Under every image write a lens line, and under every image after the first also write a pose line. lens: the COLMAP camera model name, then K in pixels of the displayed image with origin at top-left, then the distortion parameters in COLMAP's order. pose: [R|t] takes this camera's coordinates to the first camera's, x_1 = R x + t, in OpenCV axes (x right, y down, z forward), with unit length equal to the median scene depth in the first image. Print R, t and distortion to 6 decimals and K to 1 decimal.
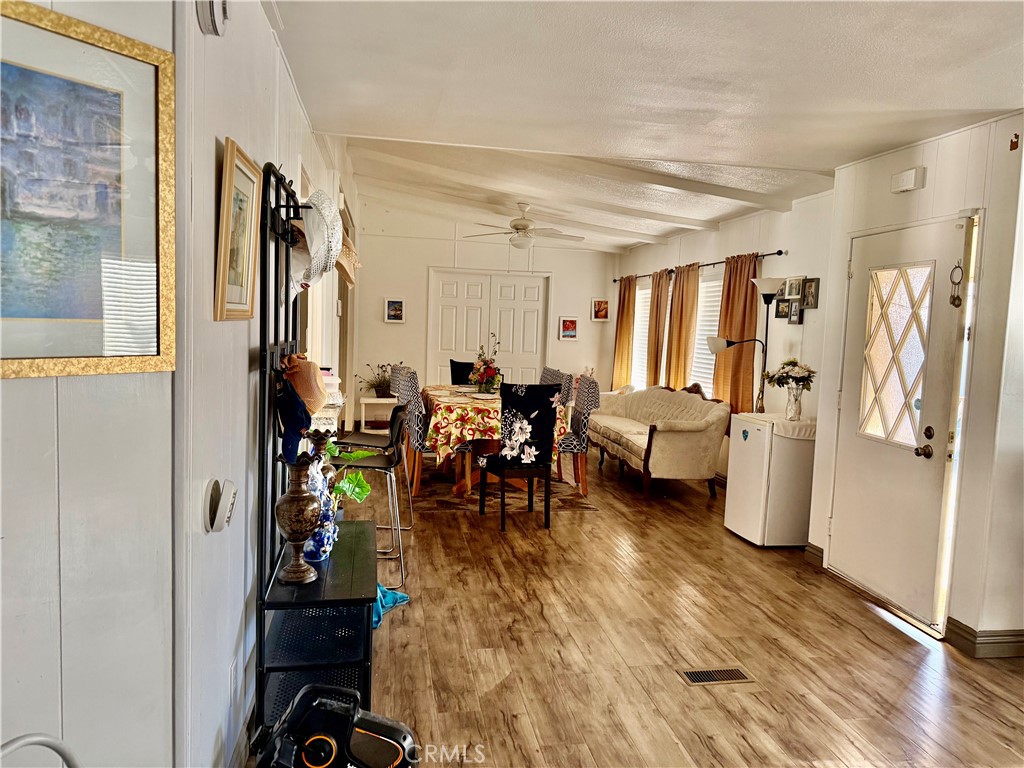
lens RADIAL K [[731.5, 0, 510.4], [0, 731.5, 382.2], [0, 0, 1]] dist [0.003584, 0.002255]
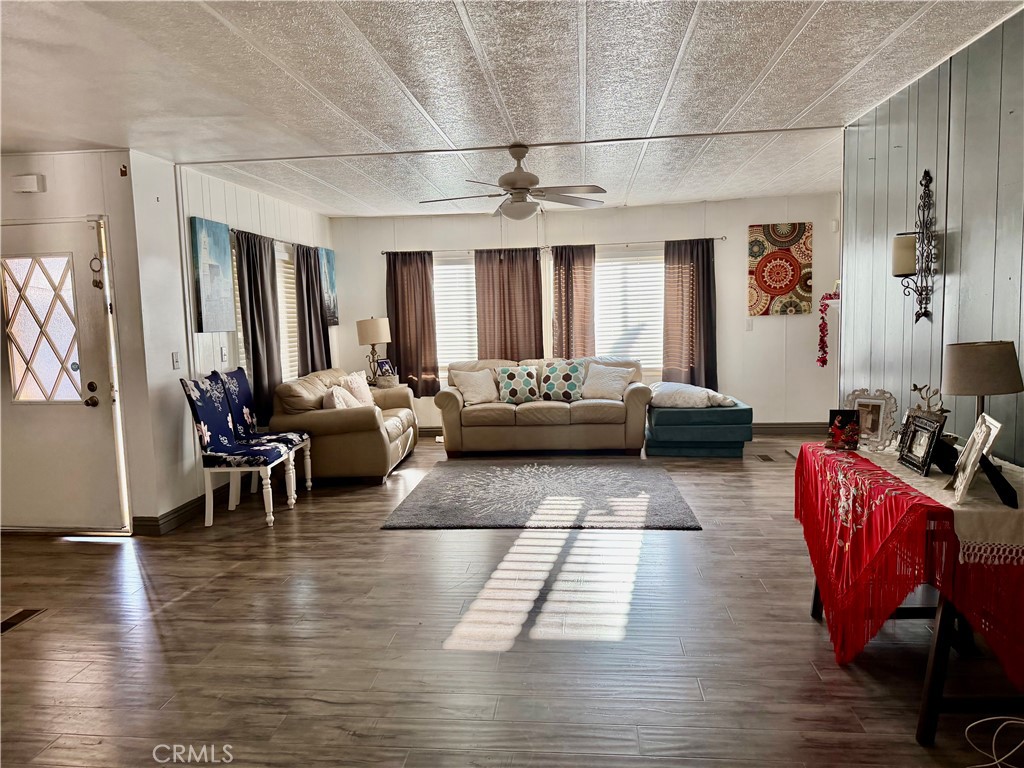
lens RADIAL K [[724.9, 0, 512.0], [0, 724.9, 384.0], [0, 0, 1]] dist [0.129016, -0.201397]
pose [[0.278005, -0.150476, 0.948720, -0.455949], [0.111897, 0.986003, 0.123600, -0.014111], [-0.954040, 0.071798, 0.290952, -0.084025]]
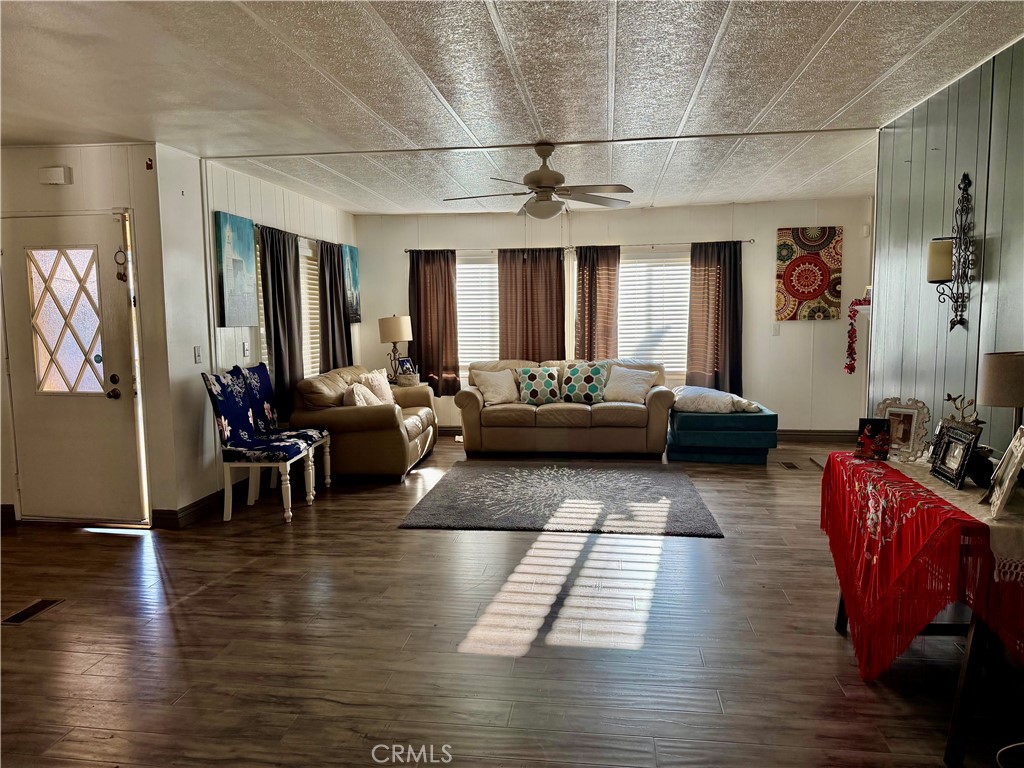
lens RADIAL K [[710.7, 0, 512.0], [0, 710.7, 384.0], [0, 0, 1]] dist [0.116495, -0.185360]
pose [[0.308955, -0.144511, 0.940034, -0.412439], [0.095187, 0.988125, 0.120619, -0.010056], [-0.946301, 0.052213, 0.319042, -0.071164]]
